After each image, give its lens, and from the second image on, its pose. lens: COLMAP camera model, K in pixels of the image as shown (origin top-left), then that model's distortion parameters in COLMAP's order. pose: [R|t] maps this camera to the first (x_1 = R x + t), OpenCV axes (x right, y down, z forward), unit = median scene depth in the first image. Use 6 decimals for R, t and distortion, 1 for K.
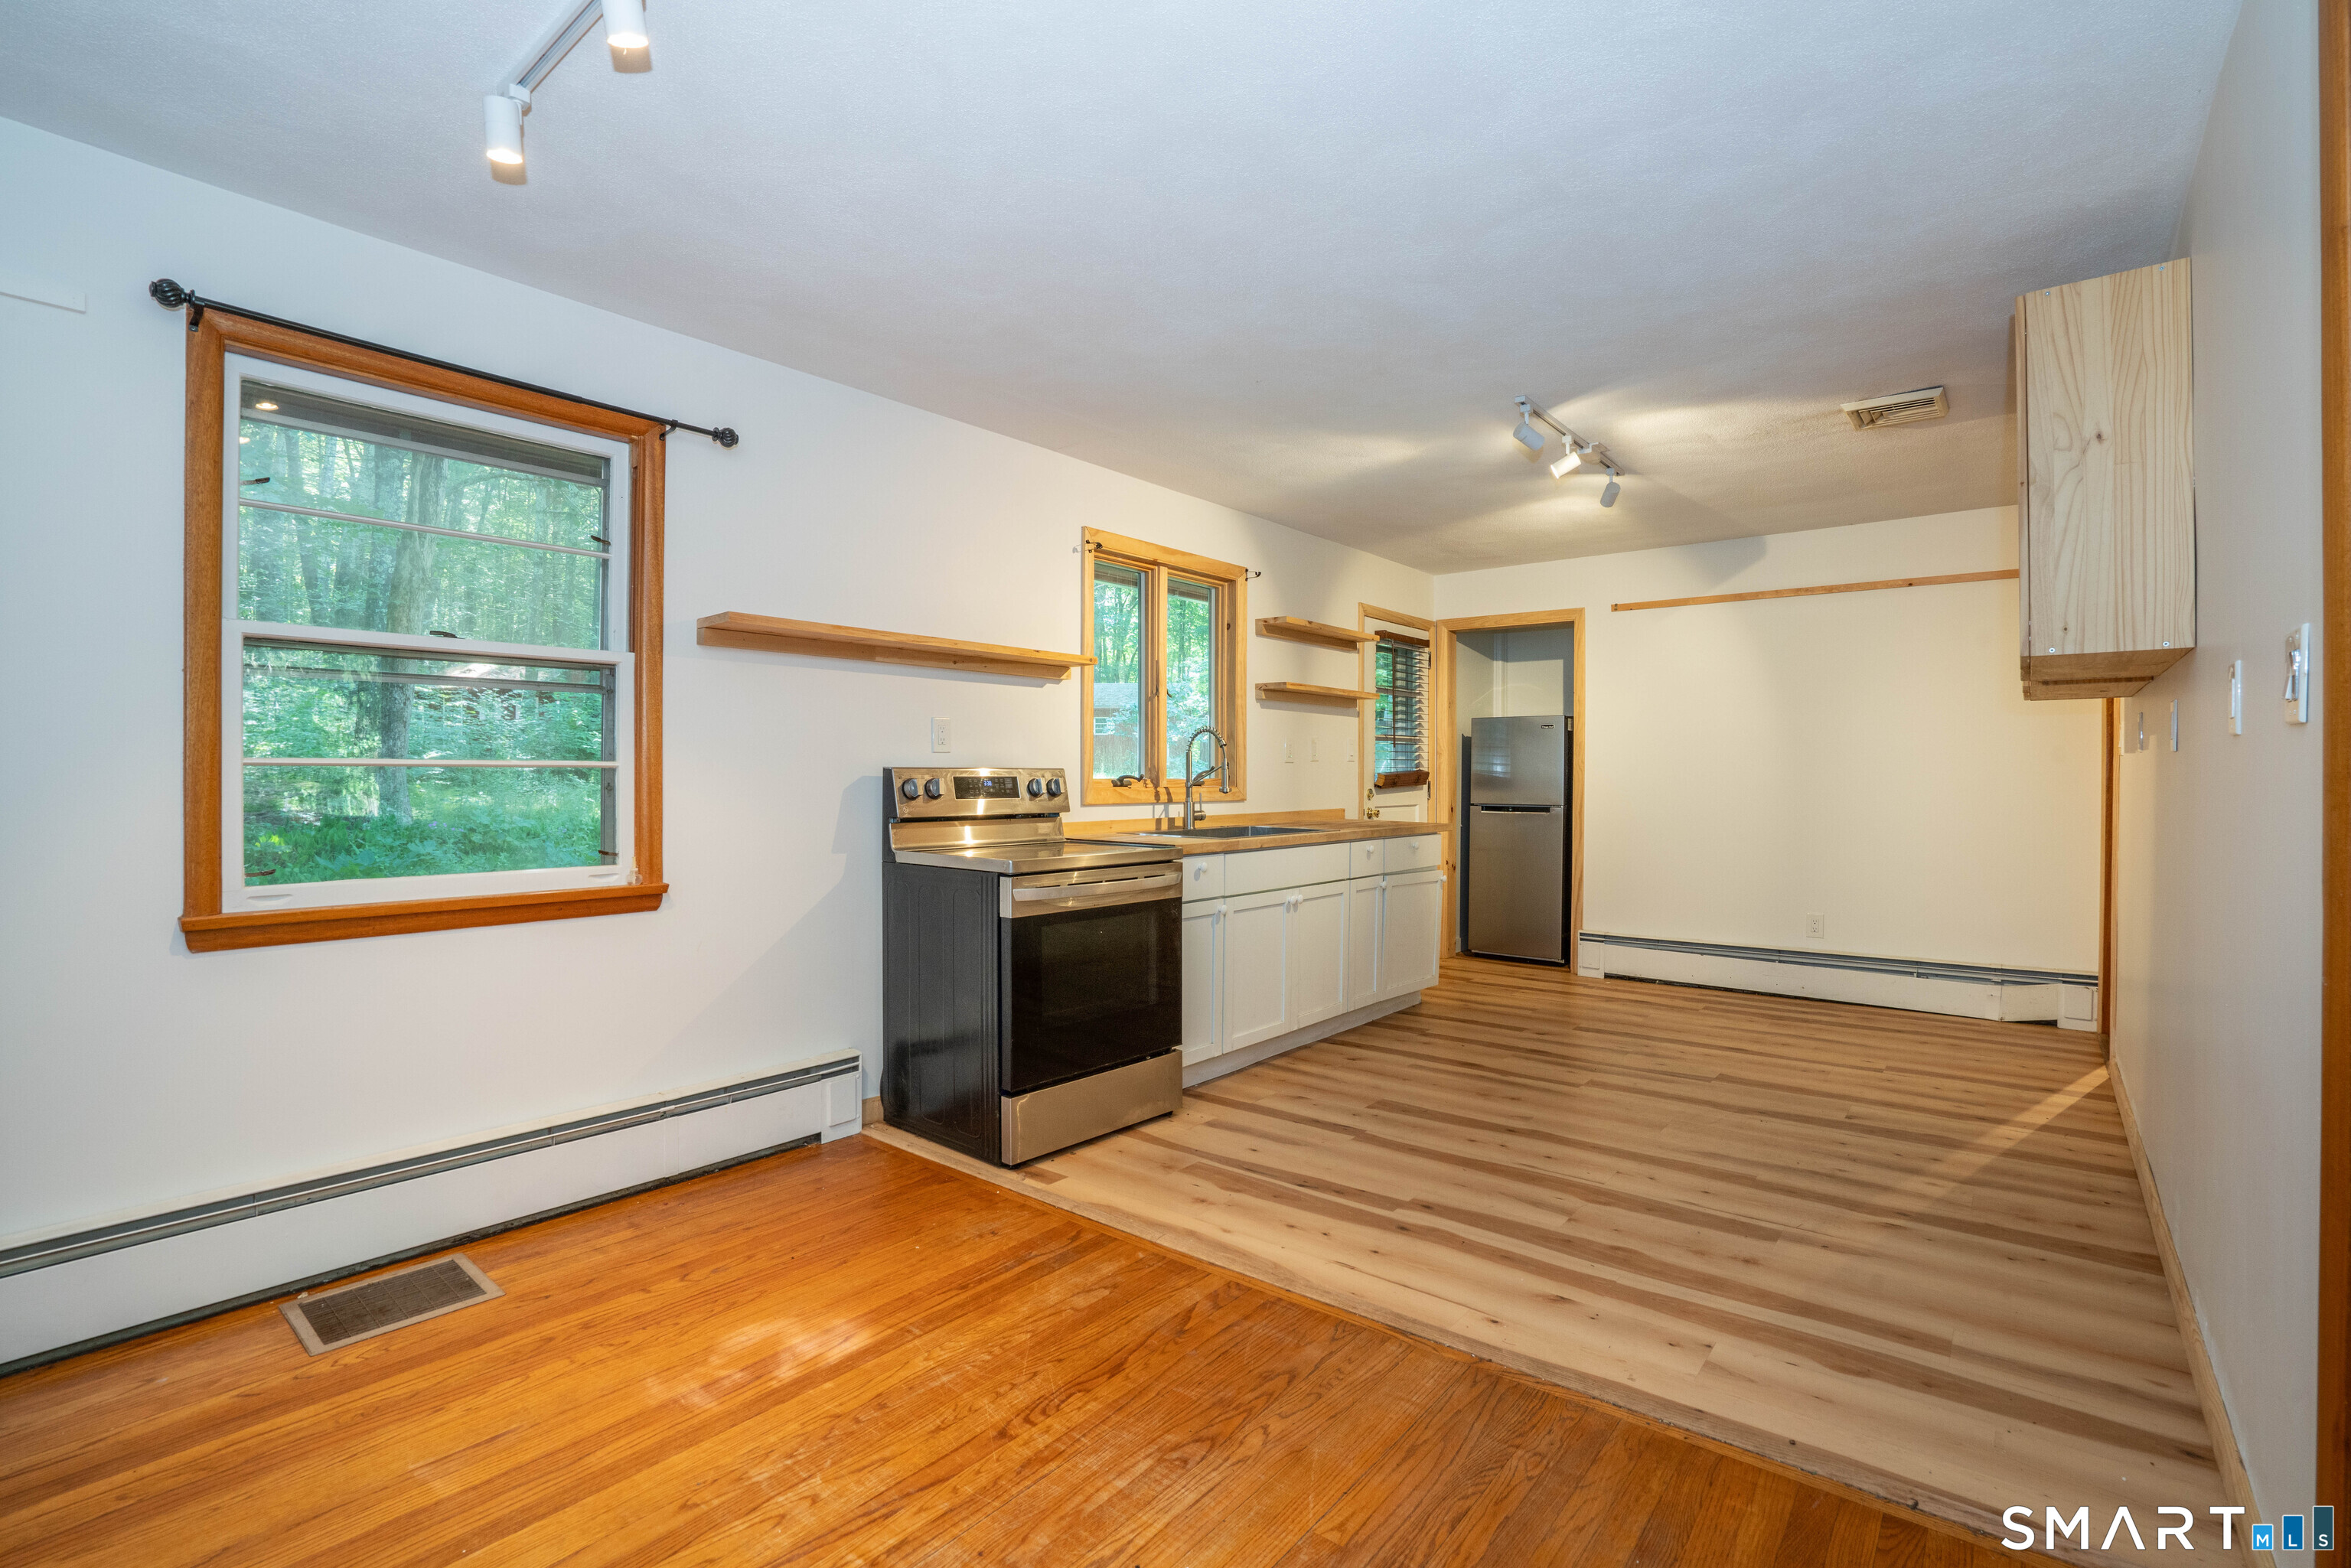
lens RADIAL K [[1076.7, 0, 1172.2], [0, 1076.7, 781.2], [0, 0, 1]] dist [-0.054278, 0.019690]
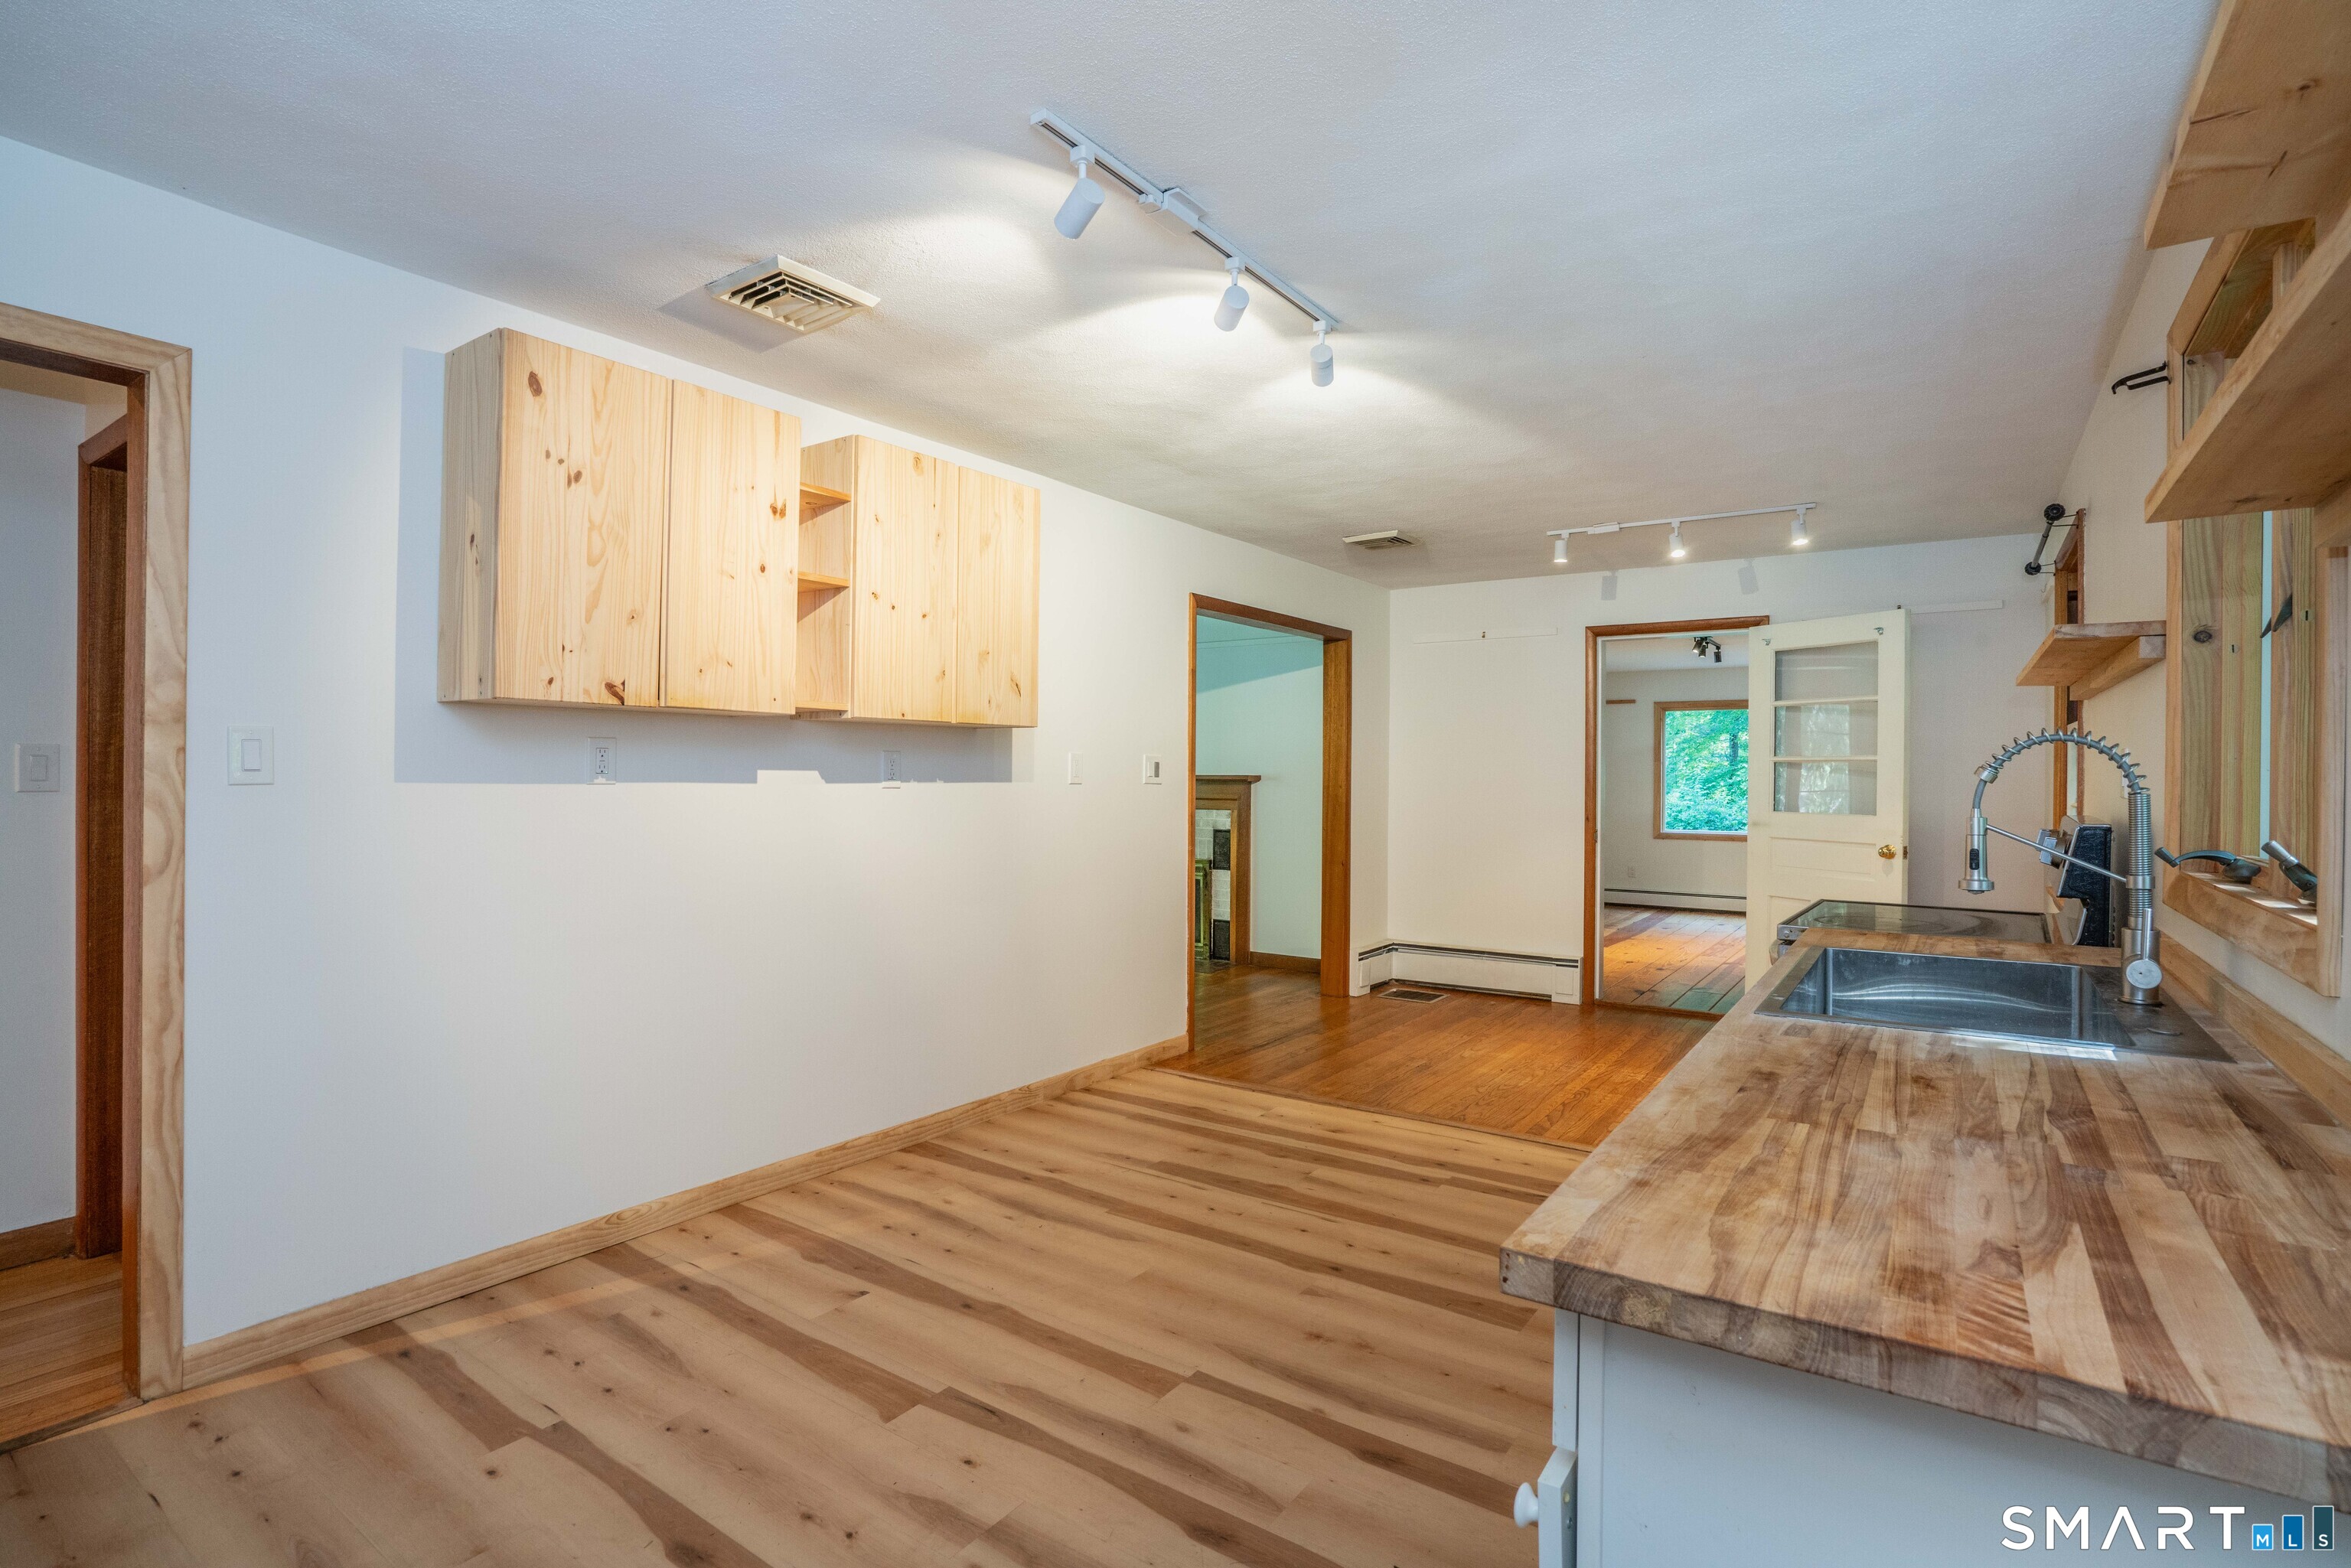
lens RADIAL K [[1128.7, 0, 1167.9], [0, 1128.7, 776.2], [0, 0, 1]] dist [-0.040886, 0.017926]
pose [[-0.997522, -0.009680, -0.069690, 0.561440], [-0.010422, 0.999893, 0.010282, -0.050891], [0.069583, 0.010983, -0.997516, 2.023491]]
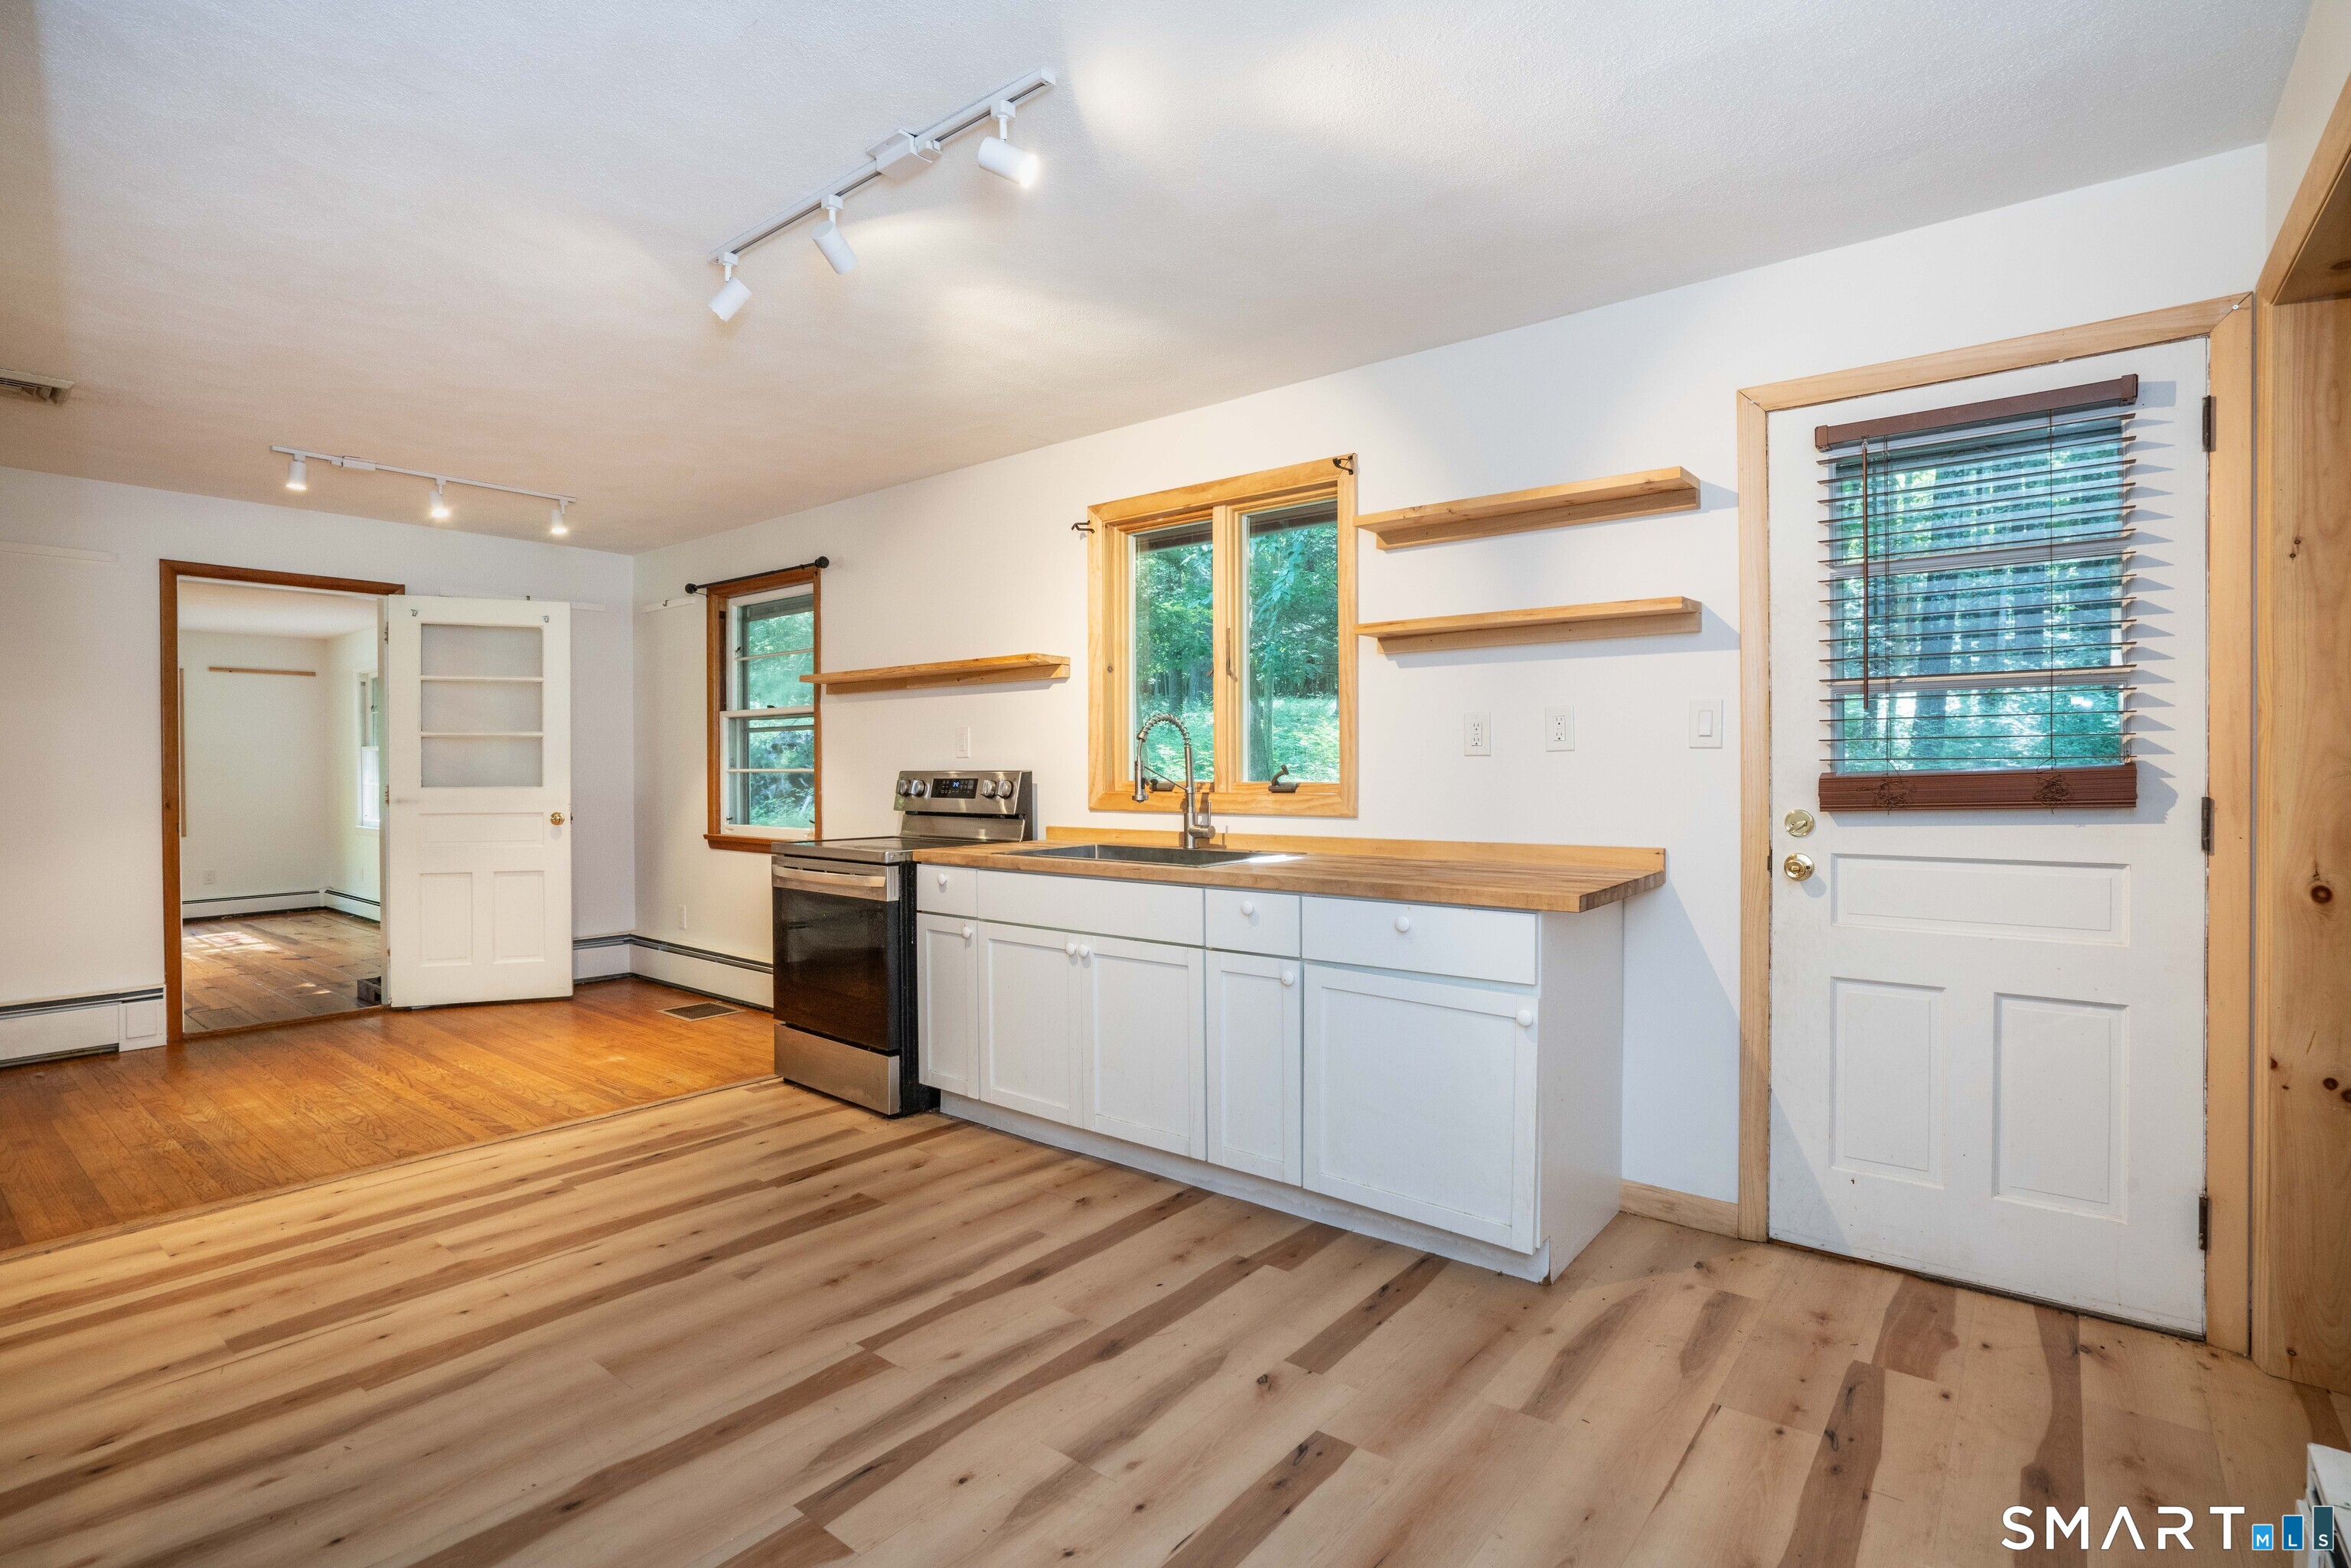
lens RADIAL K [[1128.7, 0, 1167.9], [0, 1128.7, 776.2], [0, 0, 1]] dist [-0.040886, 0.017926]
pose [[0.000981, 0.004320, -0.999990, 1.220218], [-0.003846, 0.999983, 0.004316, -0.015366], [0.999992, 0.003842, 0.000998, 1.470157]]
